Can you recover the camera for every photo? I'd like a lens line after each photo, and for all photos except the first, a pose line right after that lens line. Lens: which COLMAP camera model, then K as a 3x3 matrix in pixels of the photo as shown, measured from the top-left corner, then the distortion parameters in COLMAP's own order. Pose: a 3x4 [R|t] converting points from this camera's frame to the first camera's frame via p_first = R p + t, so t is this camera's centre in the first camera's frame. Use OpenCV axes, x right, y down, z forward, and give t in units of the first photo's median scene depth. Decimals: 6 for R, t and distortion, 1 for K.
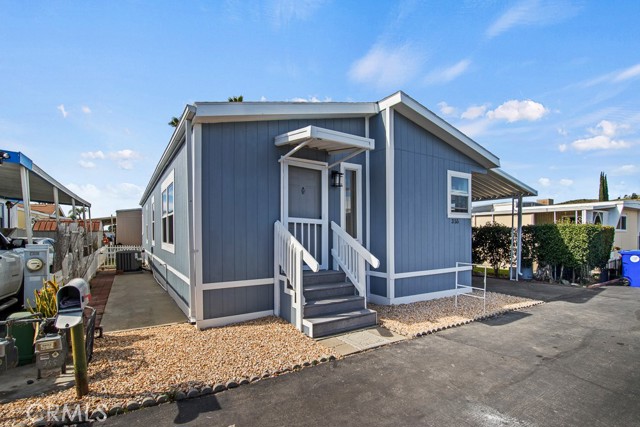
lens RADIAL K [[301.3, 0, 309.5], [0, 301.3, 239.3], [0, 0, 1]] dist [-0.030526, 0.002712]
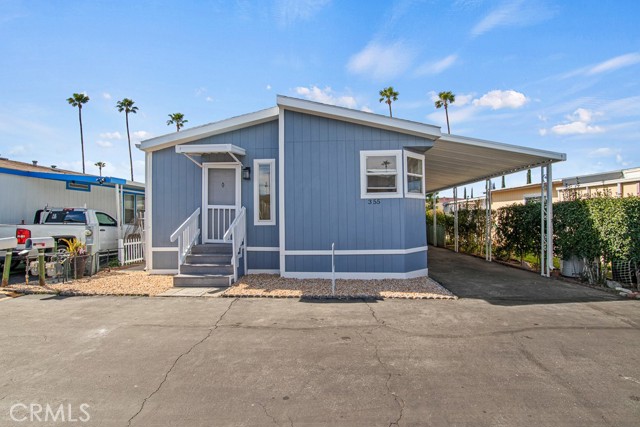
lens RADIAL K [[301.3, 0, 317.3], [0, 301.3, 210.2], [0, 0, 1]] dist [-0.030526, 0.002712]
pose [[0.827429, -0.019765, -0.561222, 1.069504], [-0.000845, 0.999335, -0.036440, 0.002454], [0.561569, 0.030626, 0.826863, 0.114171]]
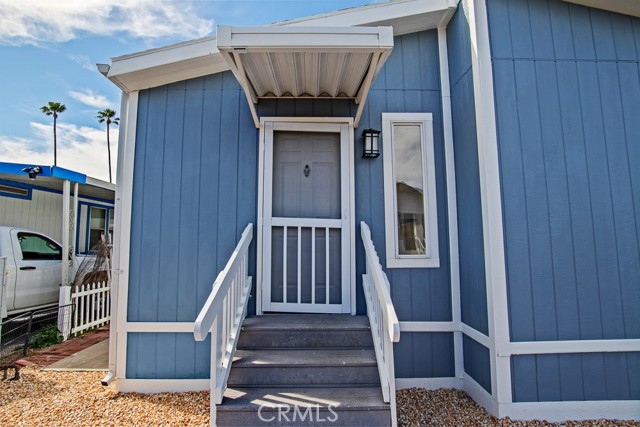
lens RADIAL K [[301.3, 0, 320.5], [0, 301.3, 211.8], [0, 0, 1]] dist [-0.030526, 0.002712]
pose [[0.859424, -0.050394, -0.508774, 0.285094], [-0.005535, 0.994155, -0.107820, -0.019953], [0.511234, 0.095479, 0.854122, 0.512651]]
